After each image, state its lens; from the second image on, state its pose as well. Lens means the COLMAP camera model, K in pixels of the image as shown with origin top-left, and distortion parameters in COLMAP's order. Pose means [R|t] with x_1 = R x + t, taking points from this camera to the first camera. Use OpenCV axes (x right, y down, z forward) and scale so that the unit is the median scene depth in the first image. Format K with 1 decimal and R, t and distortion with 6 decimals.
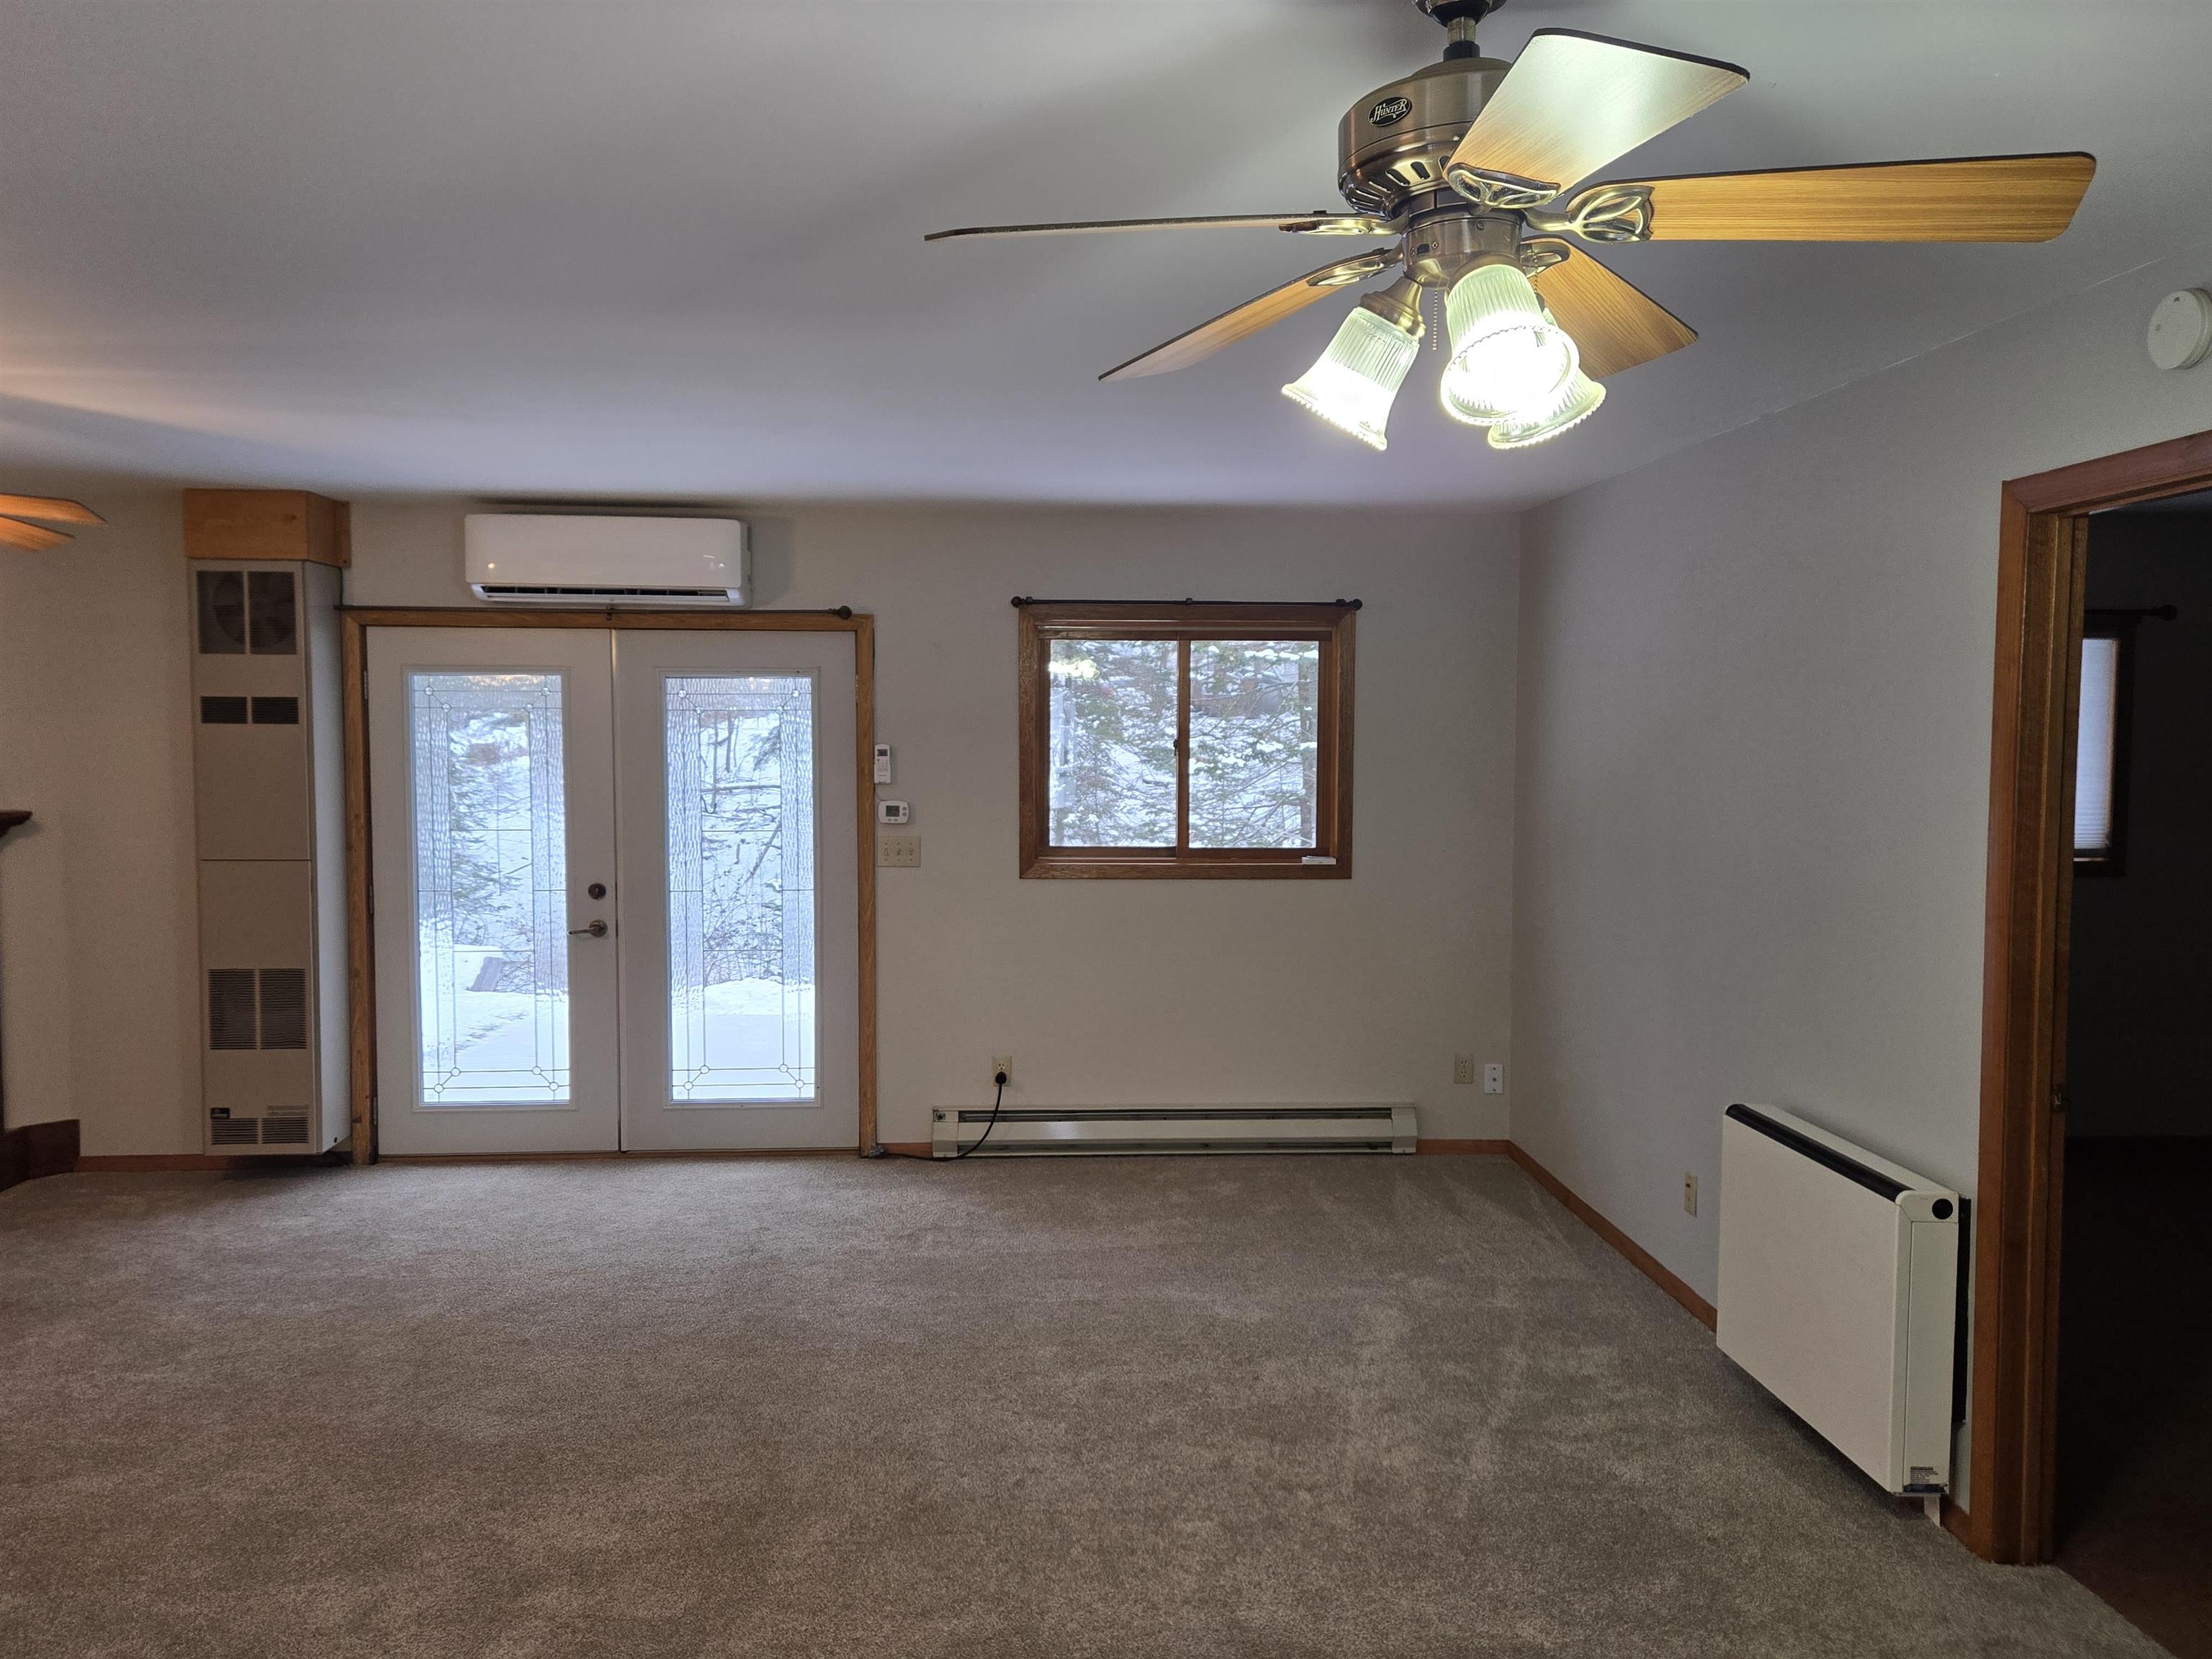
lens RADIAL K [[1649.1, 0, 1106.5], [0, 1649.1, 846.1], [0, 0, 1]] dist [0.094222, -0.086280]
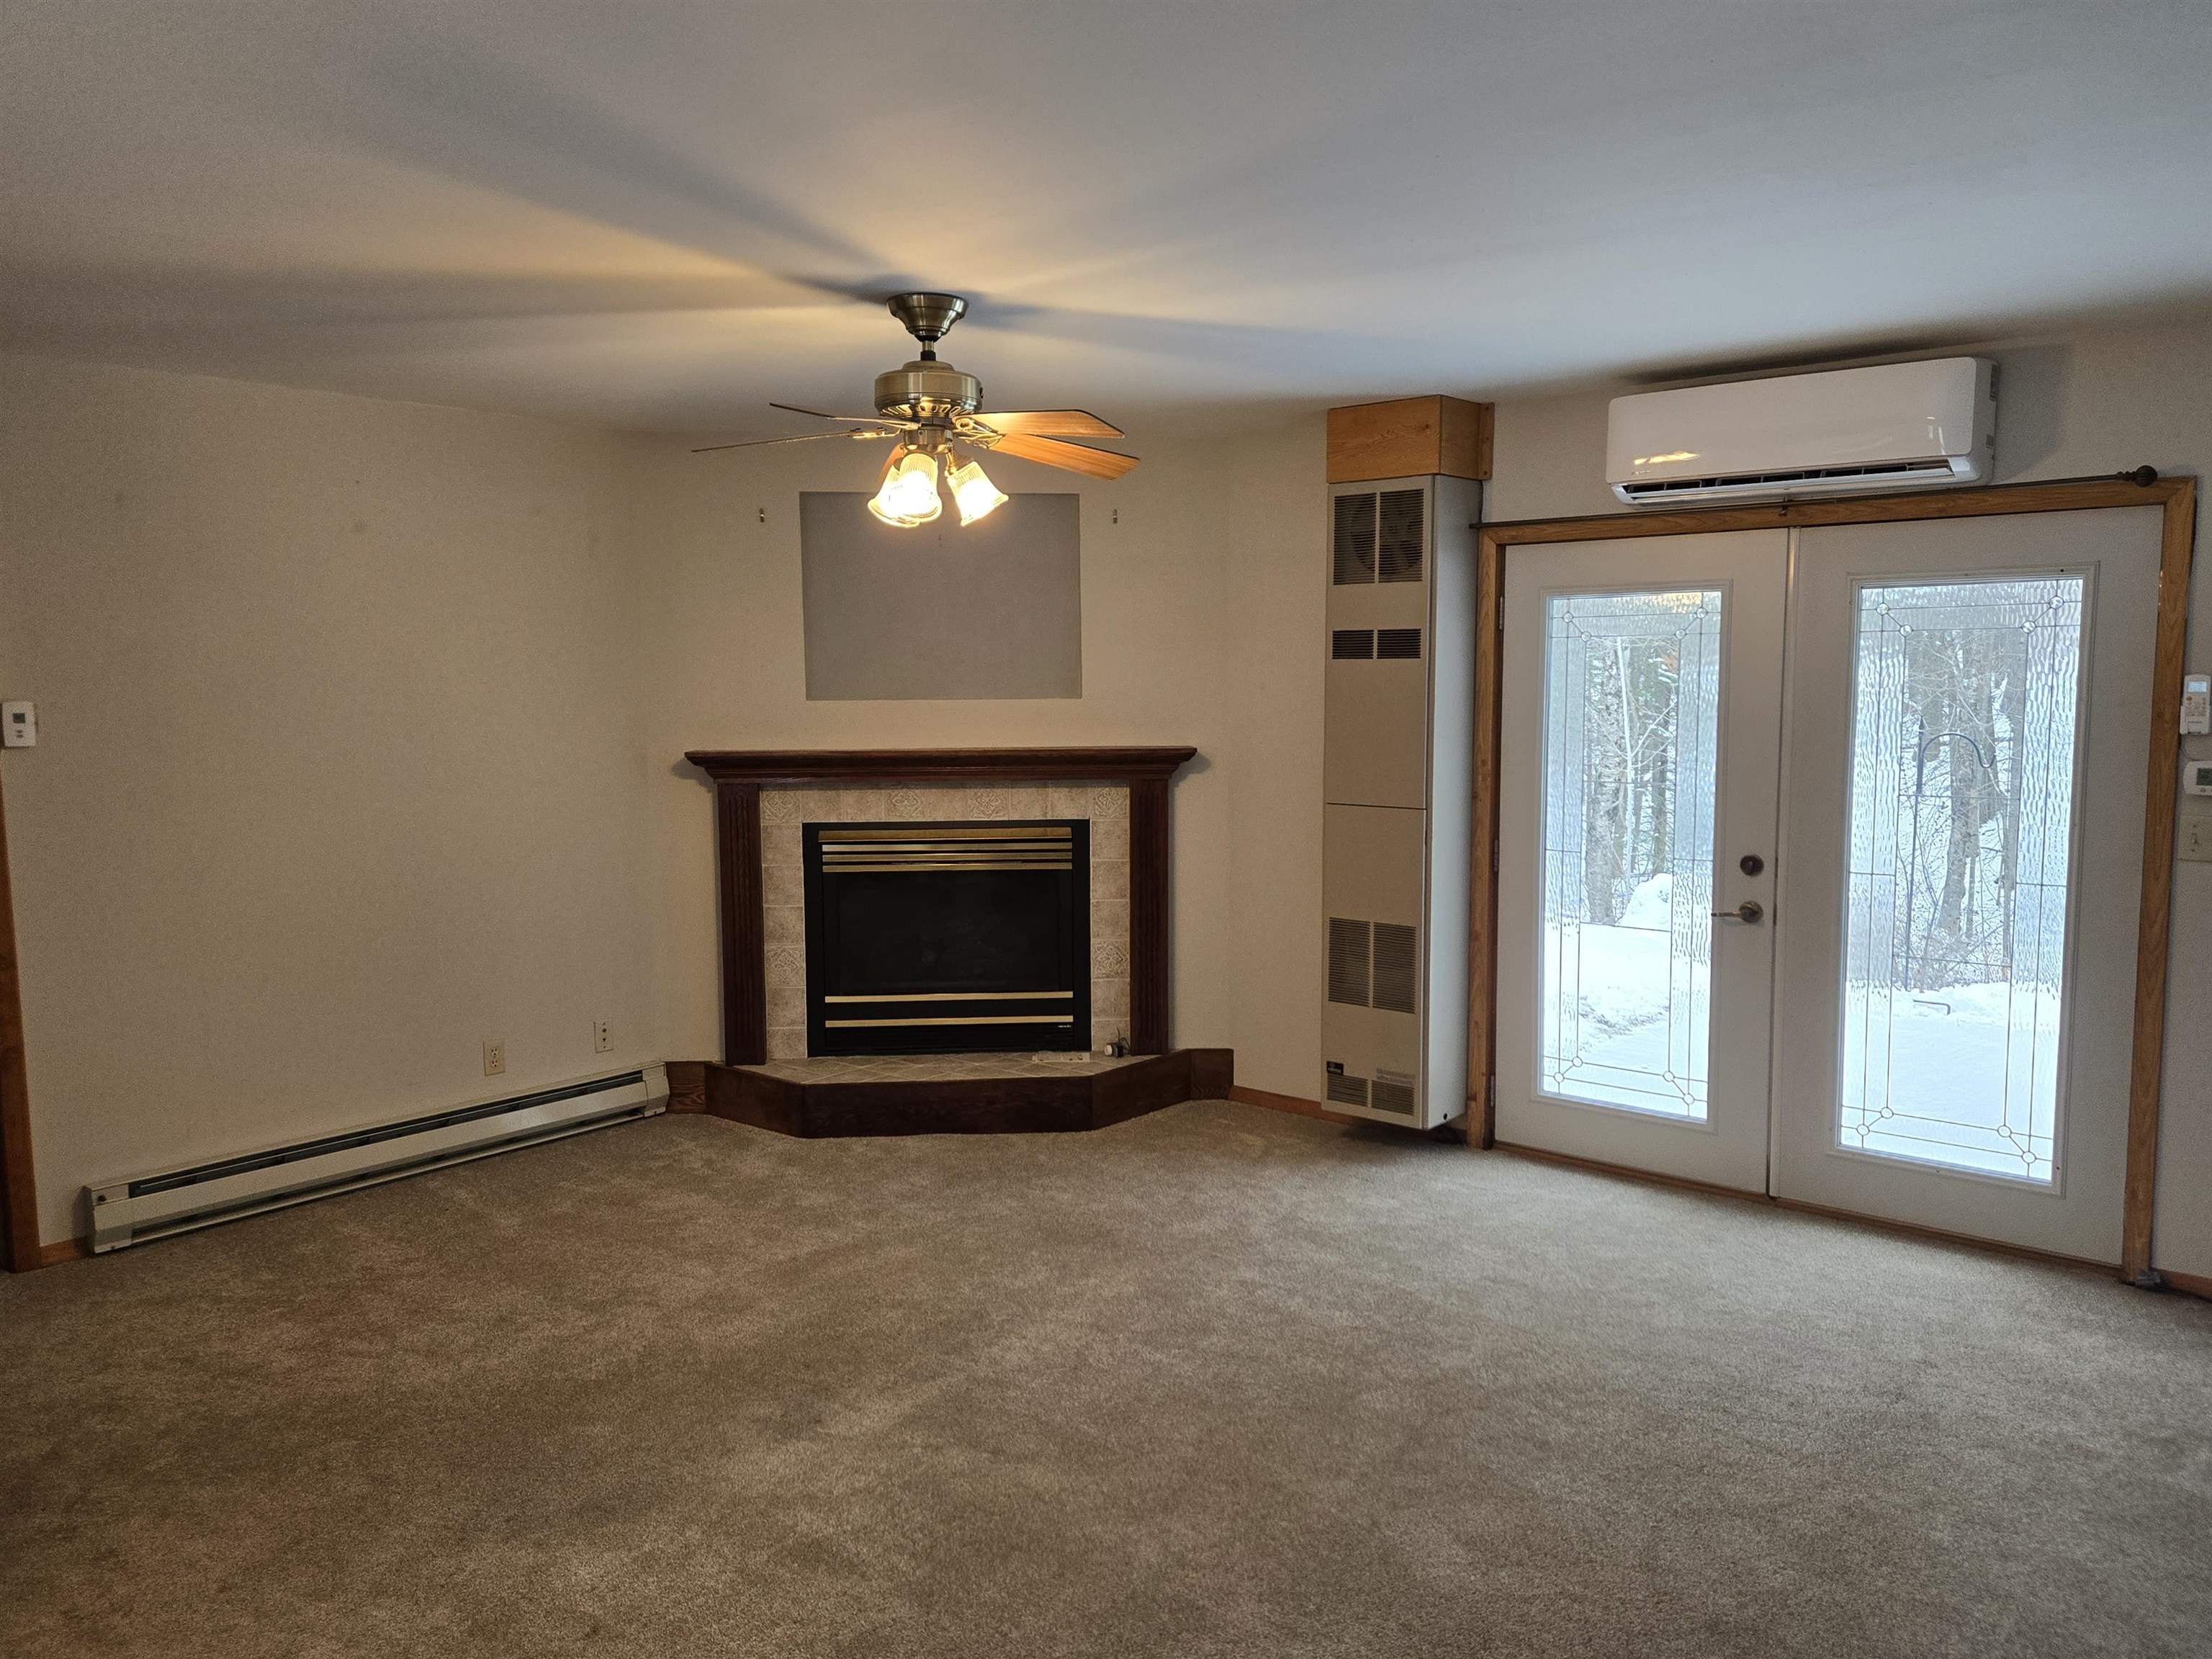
lens RADIAL K [[1649.1, 0, 1106.5], [0, 1649.1, 846.1], [0, 0, 1]] dist [0.094222, -0.086280]
pose [[0.720254, 0.068367, -0.690333, 0.020568], [-0.042067, 0.997605, 0.054907, -0.013312], [0.692433, -0.010507, 0.721405, 0.230764]]
